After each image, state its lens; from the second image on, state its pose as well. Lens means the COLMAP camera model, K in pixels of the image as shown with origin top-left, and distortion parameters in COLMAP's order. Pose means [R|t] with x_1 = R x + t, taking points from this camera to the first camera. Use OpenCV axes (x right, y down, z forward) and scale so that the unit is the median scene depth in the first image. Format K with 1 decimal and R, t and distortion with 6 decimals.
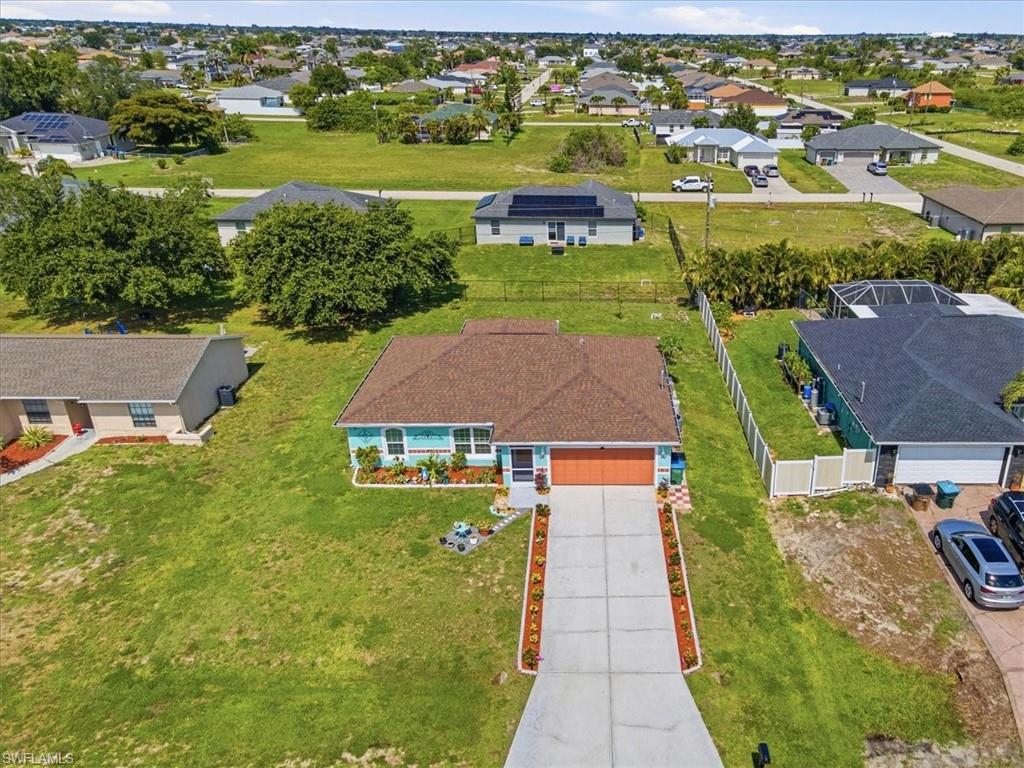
lens RADIAL K [[1011.6, 0, 512.0], [0, 1011.6, 384.0], [0, 0, 1]] dist [0.067019, 0.023068]
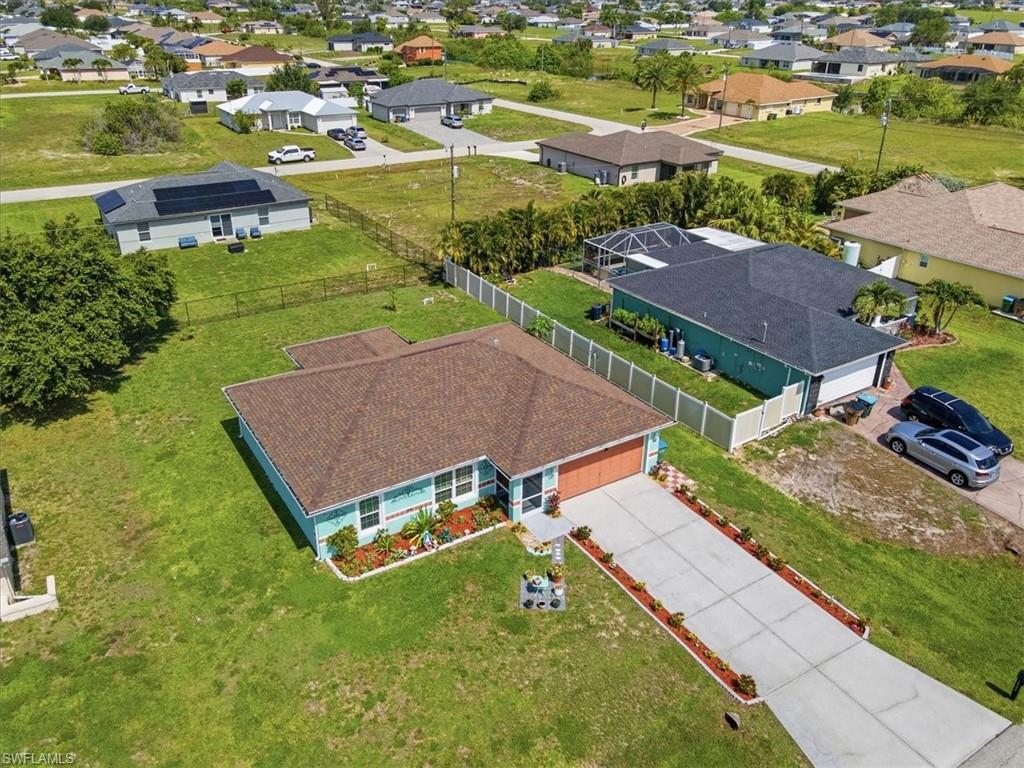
lens RADIAL K [[1011.6, 0, 512.0], [0, 1011.6, 384.0], [0, 0, 1]] dist [0.067019, 0.023068]
pose [[0.786011, -0.234545, 0.571992, -0.345147], [0.208621, 0.971594, 0.111722, -0.080792], [-0.581948, 0.031515, 0.812615, 0.205682]]
